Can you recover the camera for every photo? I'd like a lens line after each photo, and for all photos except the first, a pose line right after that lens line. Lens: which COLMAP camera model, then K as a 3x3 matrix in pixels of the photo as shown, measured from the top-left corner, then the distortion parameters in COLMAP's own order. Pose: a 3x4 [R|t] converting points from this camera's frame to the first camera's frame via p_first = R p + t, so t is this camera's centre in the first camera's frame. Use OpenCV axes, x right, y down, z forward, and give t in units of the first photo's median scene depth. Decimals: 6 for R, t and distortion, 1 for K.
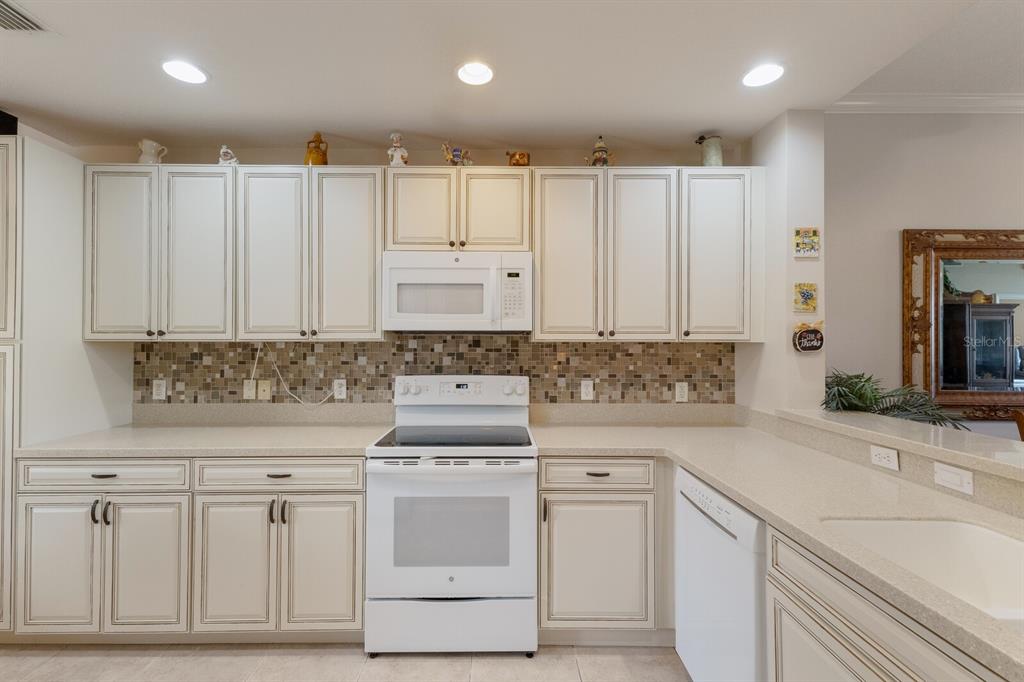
lens RADIAL K [[445.4, 0, 502.1], [0, 445.4, 340.3], [0, 0, 1]] dist [0.017589, -0.003416]
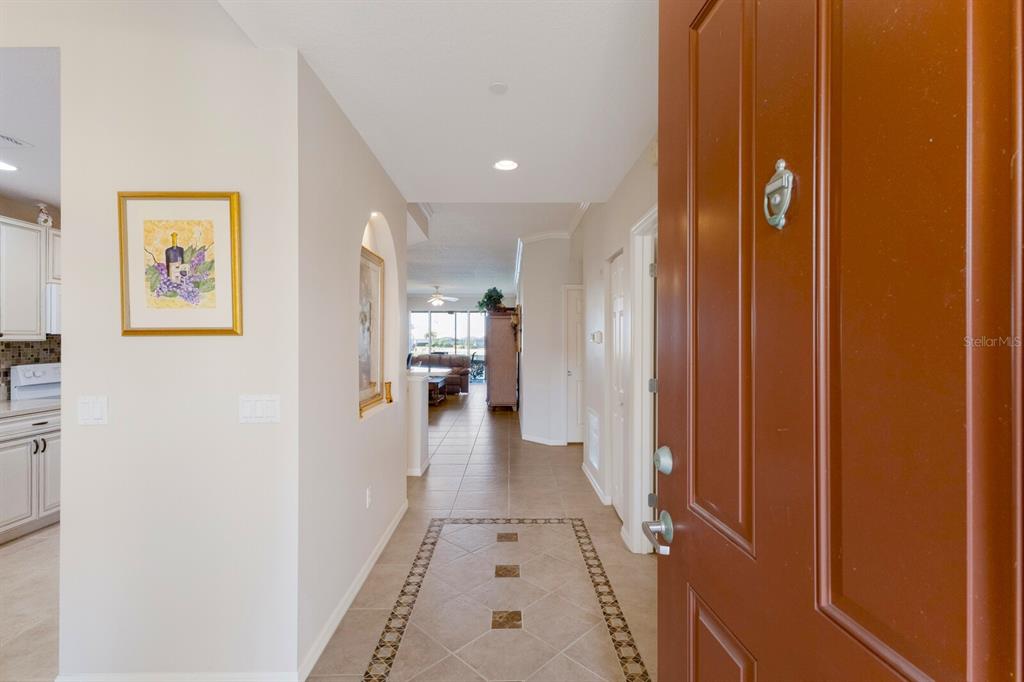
lens RADIAL K [[445.4, 0, 514.3], [0, 445.4, 341.3], [0, 0, 1]] dist [0.017589, -0.003416]
pose [[0.002156, -0.005019, 0.999985, -1.796273], [-0.005463, 0.999972, 0.005030, -0.013582], [-0.999983, -0.005474, 0.002128, -0.613958]]
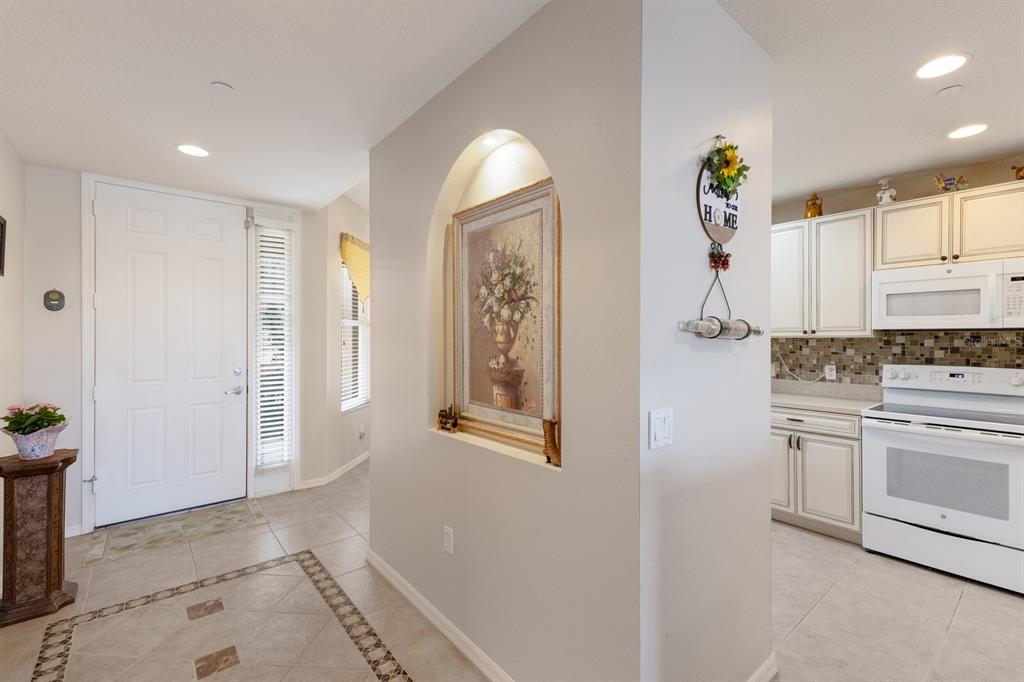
lens RADIAL K [[445.4, 0, 511.0], [0, 445.4, 337.4], [0, 0, 1]] dist [0.017589, -0.003416]
pose [[0.626246, -0.002783, -0.779621, 0.107788], [0.004622, 0.999989, 0.000143, -0.003103], [0.779612, -0.003693, 0.626252, -0.693468]]
